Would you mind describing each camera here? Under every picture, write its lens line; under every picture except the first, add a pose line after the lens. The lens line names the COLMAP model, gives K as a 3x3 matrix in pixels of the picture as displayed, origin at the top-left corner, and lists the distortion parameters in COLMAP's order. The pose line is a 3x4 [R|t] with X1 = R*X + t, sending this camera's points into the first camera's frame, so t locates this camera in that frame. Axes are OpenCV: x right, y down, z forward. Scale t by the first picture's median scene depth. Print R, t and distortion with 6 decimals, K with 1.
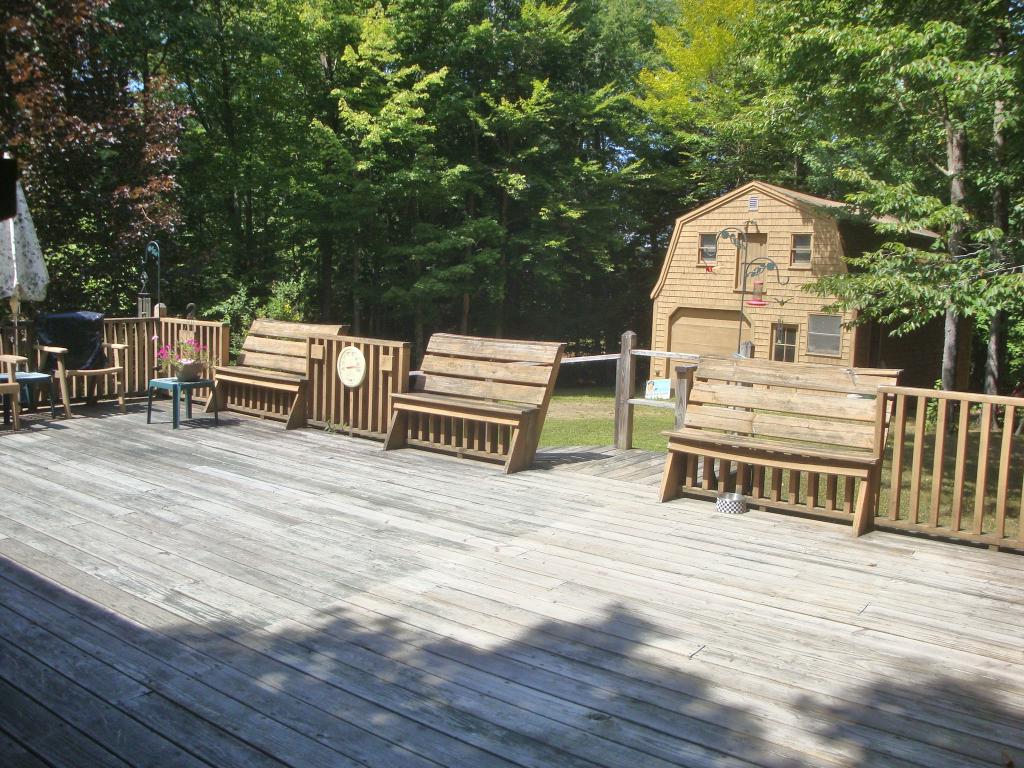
lens RADIAL K [[893.4, 0, 512.7], [0, 893.4, 384.1], [0, 0, 1]] dist [-0.125151, 0.066596]
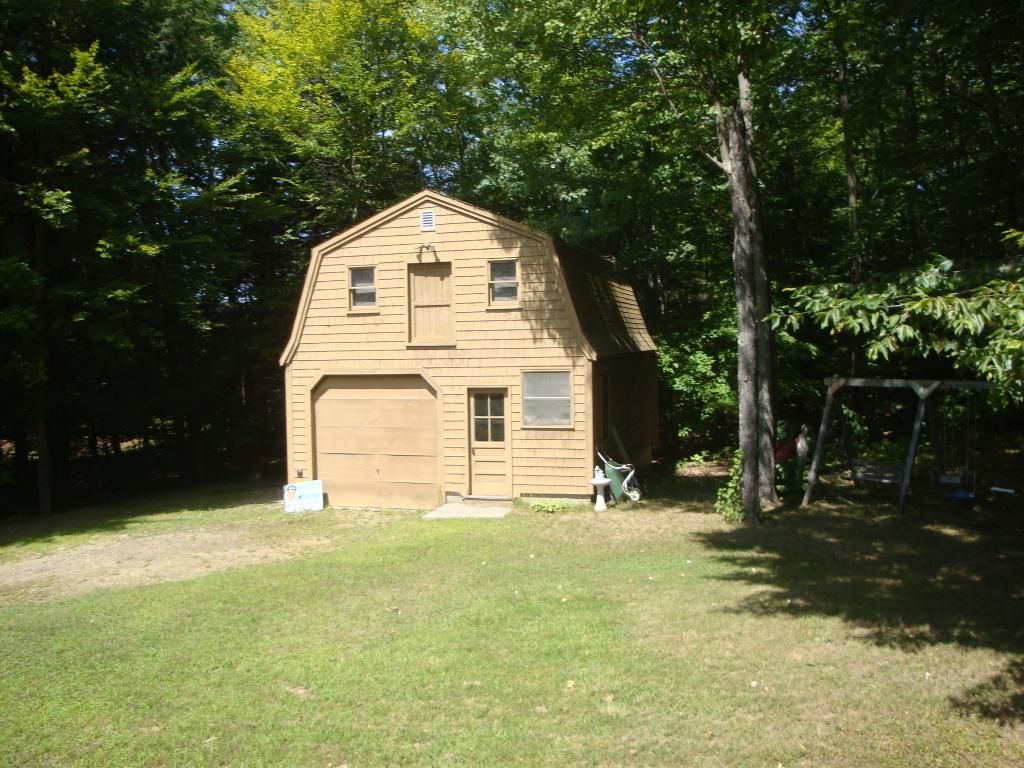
lens RADIAL K [[893.4, 0, 513.3], [0, 893.4, 381.8], [0, 0, 1]] dist [-0.125151, 0.066596]
pose [[0.880338, -0.074508, 0.468459, -0.007662], [0.106339, 0.993450, -0.041826, -0.036649], [-0.462275, 0.086637, 0.882494, 0.320590]]
